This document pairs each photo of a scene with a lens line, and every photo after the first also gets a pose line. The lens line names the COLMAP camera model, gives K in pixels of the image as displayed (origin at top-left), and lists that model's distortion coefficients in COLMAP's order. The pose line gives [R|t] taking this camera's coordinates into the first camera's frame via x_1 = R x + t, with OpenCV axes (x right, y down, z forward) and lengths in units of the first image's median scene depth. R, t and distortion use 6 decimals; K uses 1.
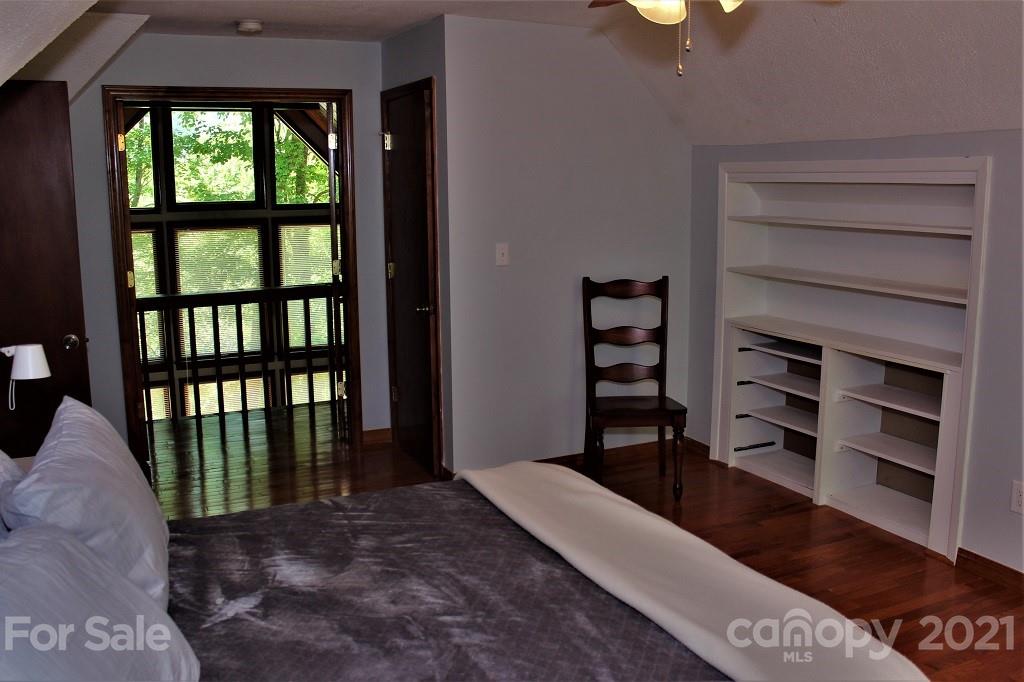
lens RADIAL K [[852.1, 0, 512.0], [0, 852.1, 341.0], [0, 0, 1]] dist [-0.159031, 0.150055]
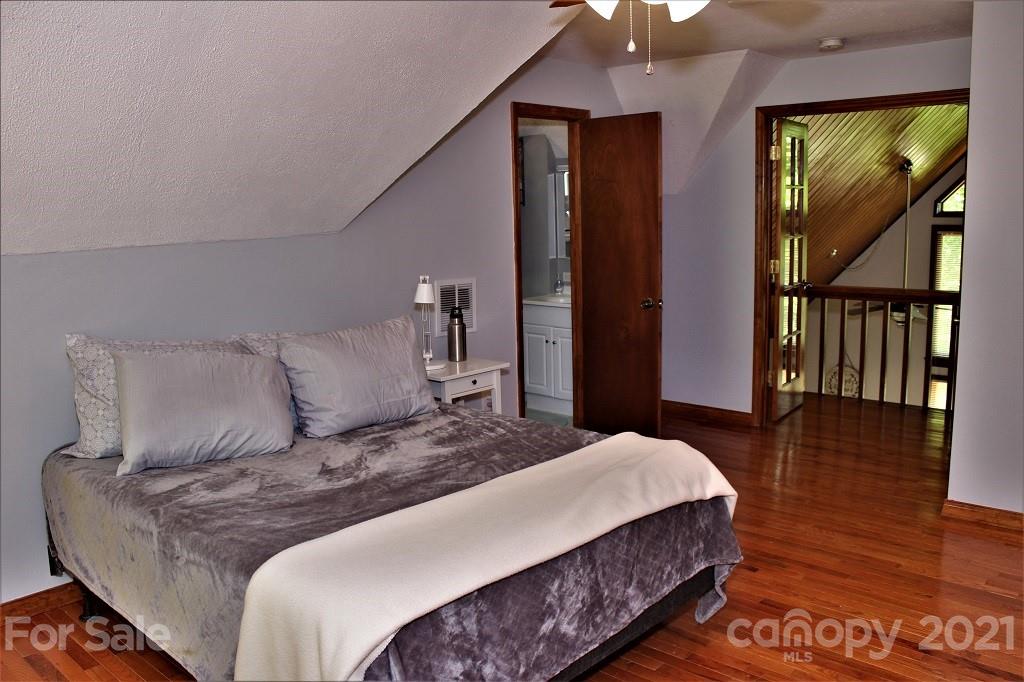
lens RADIAL K [[852.1, 0, 512.0], [0, 852.1, 341.0], [0, 0, 1]] dist [-0.159031, 0.150055]
pose [[0.374008, 0.158779, -0.913733, 0.472910], [-0.148262, 0.982801, 0.110094, -0.043320], [0.915498, 0.094296, 0.391116, 0.185919]]
